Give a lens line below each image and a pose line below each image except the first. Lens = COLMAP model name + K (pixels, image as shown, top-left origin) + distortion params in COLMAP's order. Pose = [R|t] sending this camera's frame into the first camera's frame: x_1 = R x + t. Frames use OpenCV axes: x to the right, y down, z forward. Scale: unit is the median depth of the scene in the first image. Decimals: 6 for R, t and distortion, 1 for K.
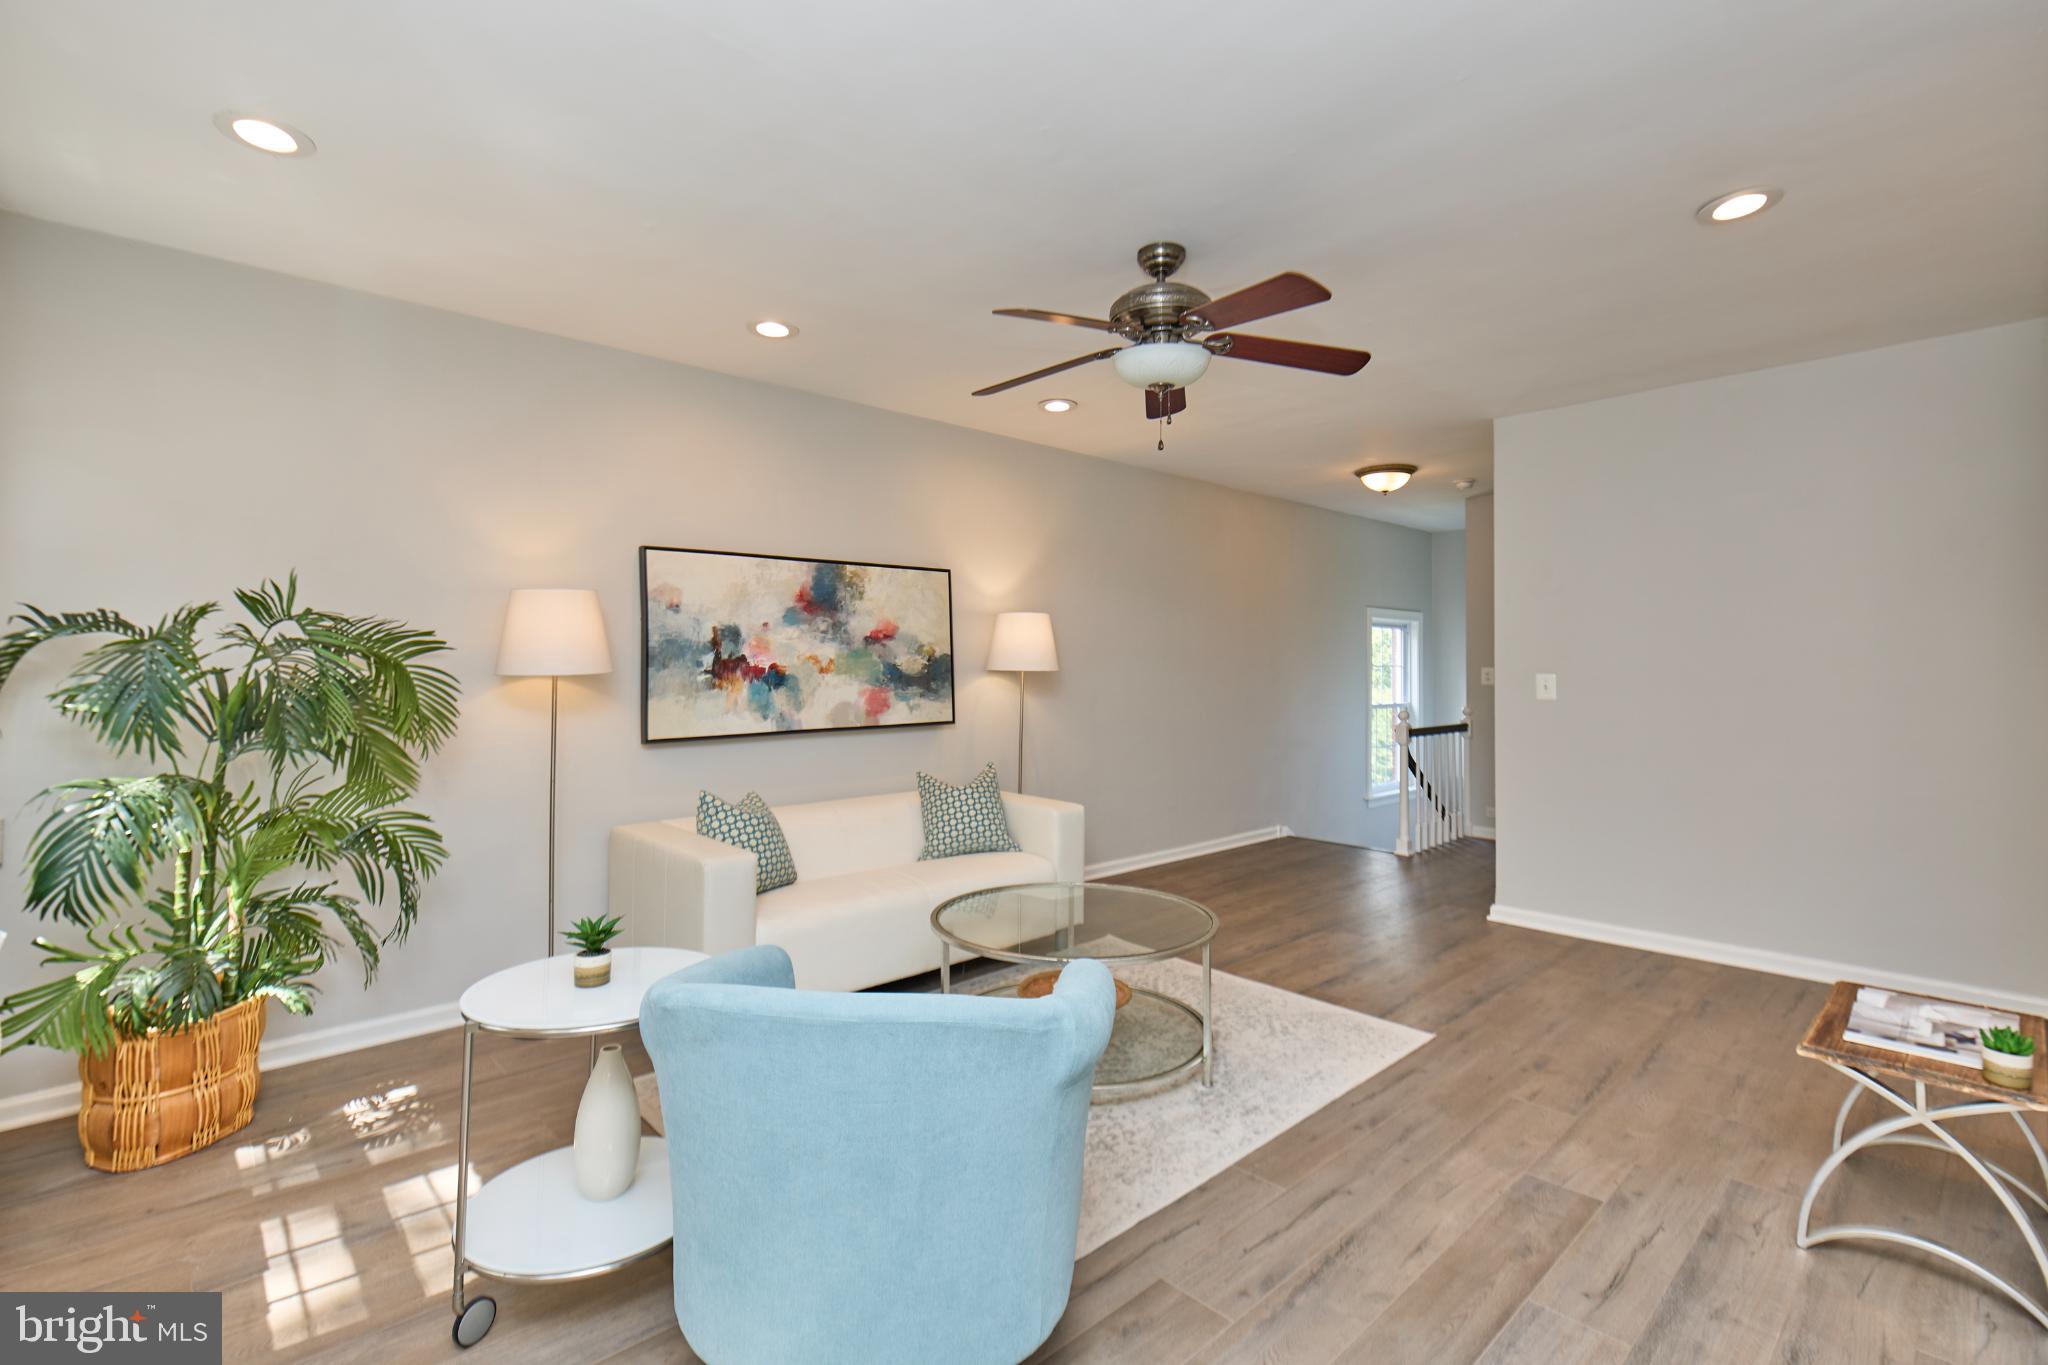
lens RADIAL K [[929.5, 0, 1017.4], [0, 929.5, 658.6], [0, 0, 1]] dist [0.001755, -0.001557]
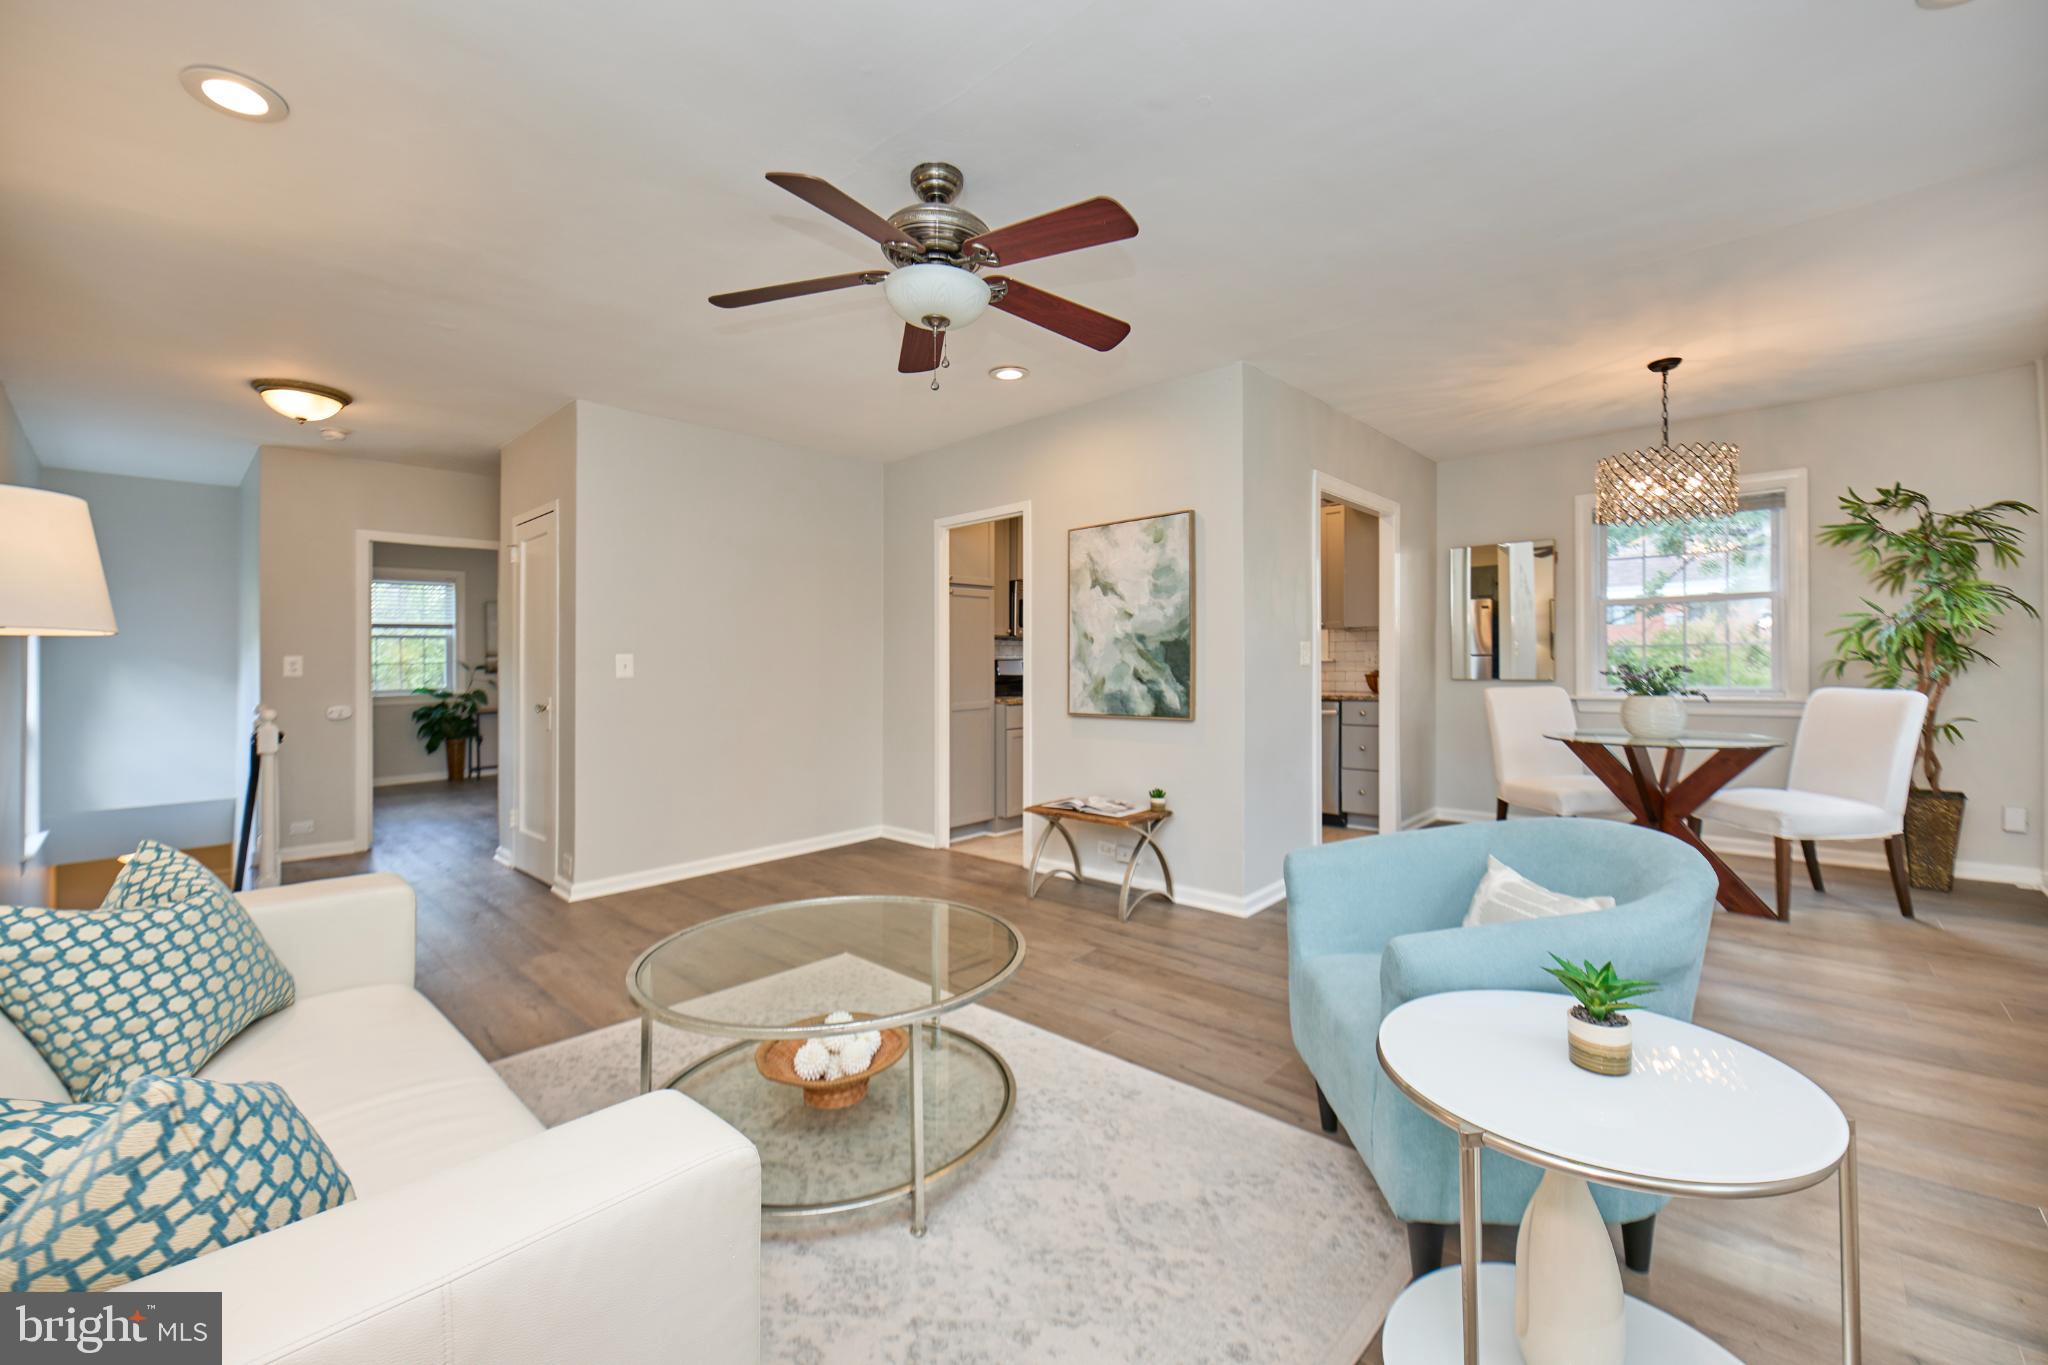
lens RADIAL K [[819.1, 0, 1028.8], [0, 819.1, 663.1], [0, 0, 1]] dist [-0.009744, -0.000252]
pose [[-0.080307, 0.007358, 0.996743, -0.494143], [-0.001315, 0.999971, -0.007488, 0.043271], [-0.996769, -0.001912, -0.080295, 0.725234]]
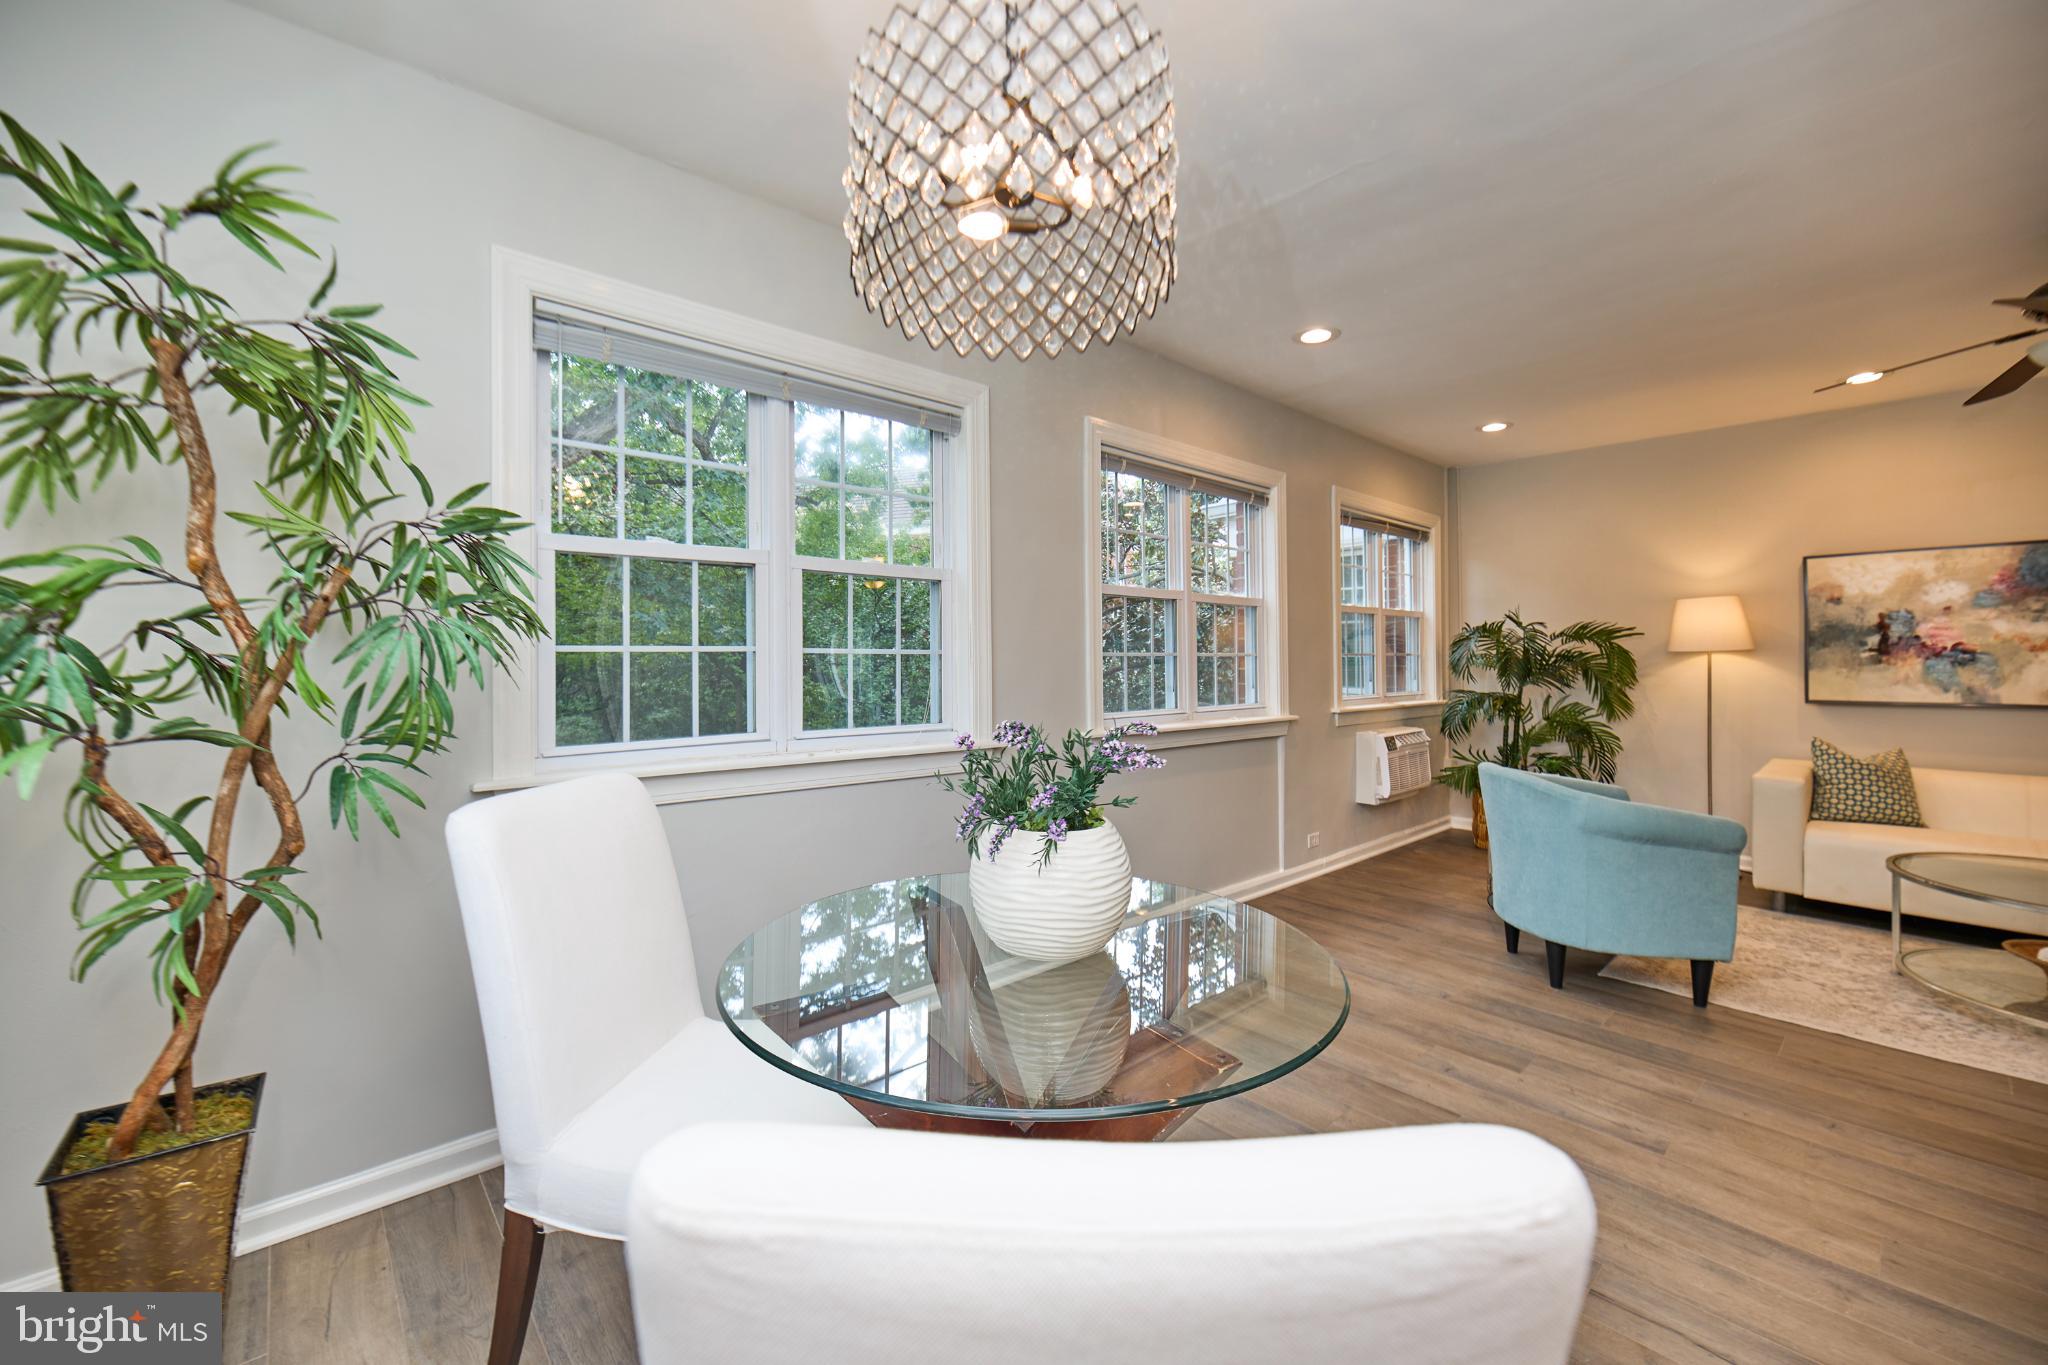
lens RADIAL K [[819.1, 0, 1020.7], [0, 819.1, 638.8], [0, 0, 1]] dist [-0.009744, -0.000252]
pose [[-0.020682, -0.015018, -0.999673, 0.787073], [0.011068, 0.999822, -0.015249, 0.003373], [0.999725, -0.011380, -0.020512, -0.118332]]
